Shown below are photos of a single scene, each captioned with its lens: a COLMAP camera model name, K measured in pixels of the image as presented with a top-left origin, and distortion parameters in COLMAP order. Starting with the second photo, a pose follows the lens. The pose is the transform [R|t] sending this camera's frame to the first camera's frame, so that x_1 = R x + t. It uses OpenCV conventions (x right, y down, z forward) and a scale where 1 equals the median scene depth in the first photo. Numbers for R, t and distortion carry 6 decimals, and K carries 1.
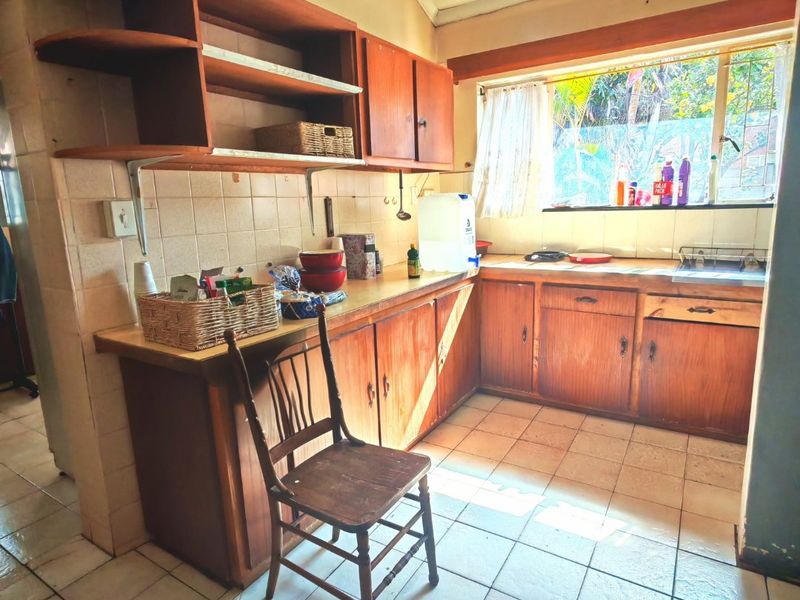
lens RADIAL K [[490.0, 0, 400.0], [0, 490.0, 300.0], [0, 0, 1]] dist [-0.005416, -0.002858]
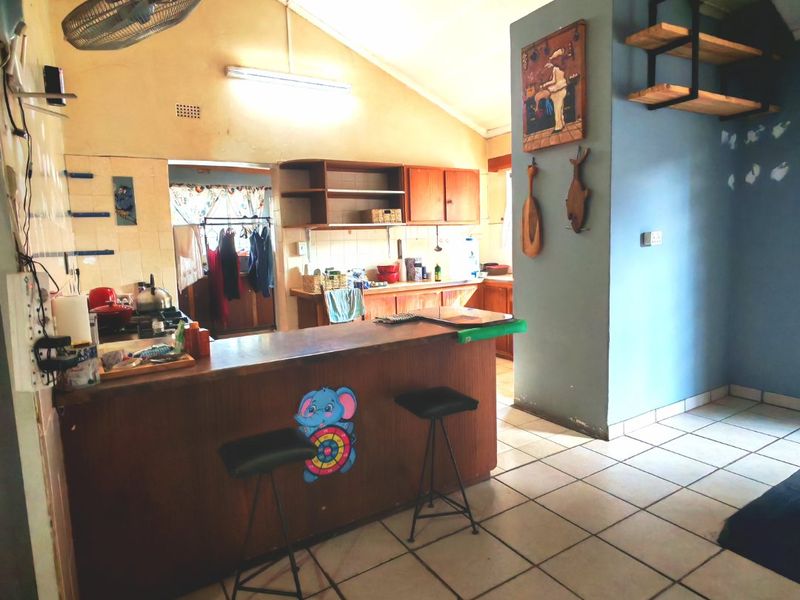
lens RADIAL K [[490.0, 0, 400.0], [0, 490.0, 300.0], [0, 0, 1]] dist [-0.005416, -0.002858]
pose [[0.904820, 0.058153, -0.421805, 0.816285], [-0.086230, 0.995129, -0.047780, 0.153078], [0.416972, 0.079605, 0.905427, -0.918209]]
